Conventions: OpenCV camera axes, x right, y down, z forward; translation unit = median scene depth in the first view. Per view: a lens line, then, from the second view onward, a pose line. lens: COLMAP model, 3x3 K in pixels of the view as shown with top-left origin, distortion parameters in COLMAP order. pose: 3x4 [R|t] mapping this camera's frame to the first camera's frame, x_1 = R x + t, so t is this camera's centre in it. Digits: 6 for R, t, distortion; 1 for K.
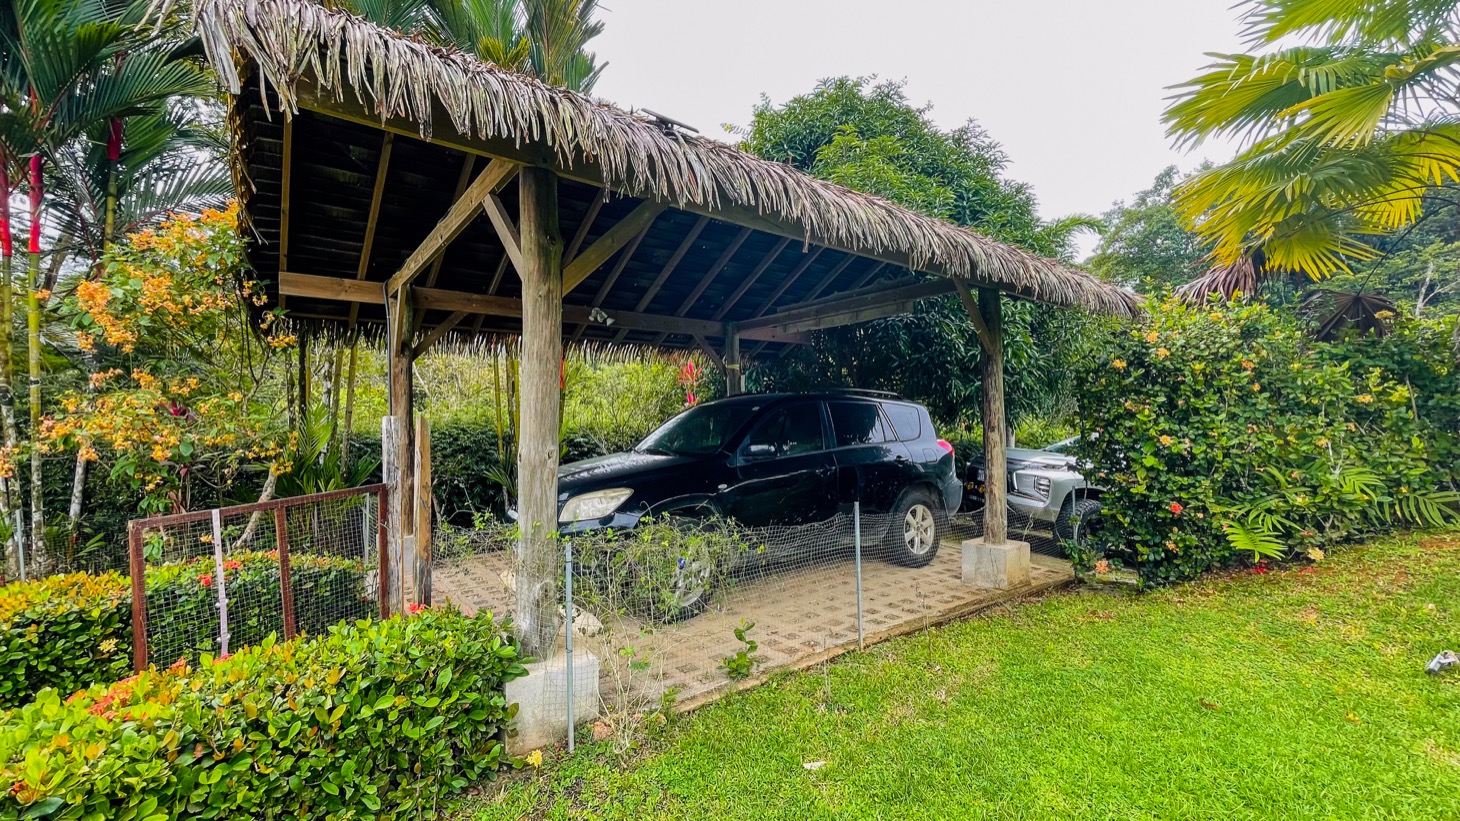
lens RADIAL K [[584.7, 0, 729.3], [0, 584.7, 413.1], [0, 0, 1]] dist [0.000314, -0.000356]
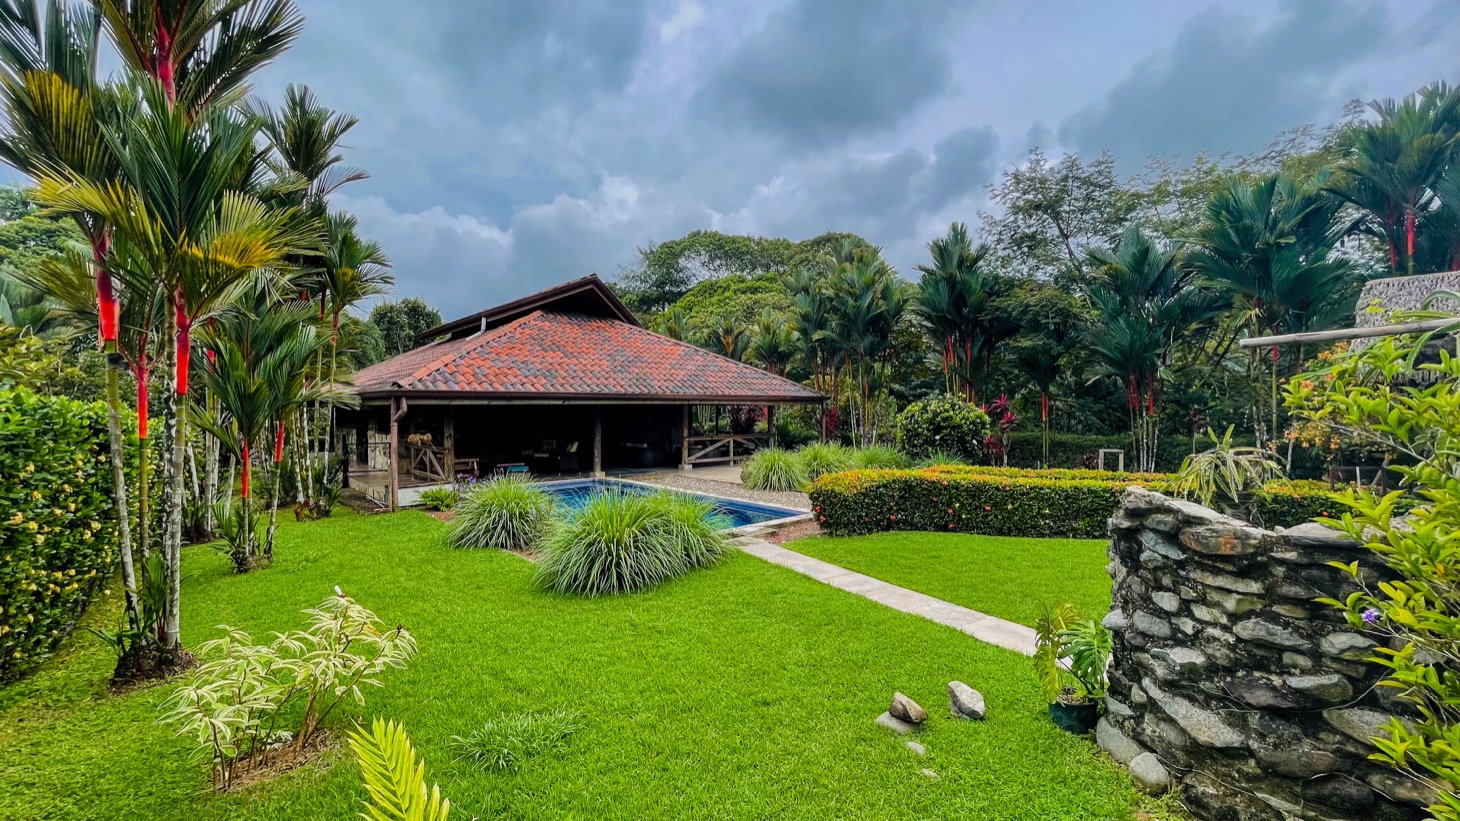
lens RADIAL K [[584.7, 0, 730.6], [0, 584.7, 411.6], [0, 0, 1]] dist [0.000314, -0.000356]
pose [[0.046033, -0.002221, -0.998937, 1.391591], [0.008579, 0.999962, -0.001828, -0.095564], [0.998903, -0.008485, 0.046051, -1.666887]]
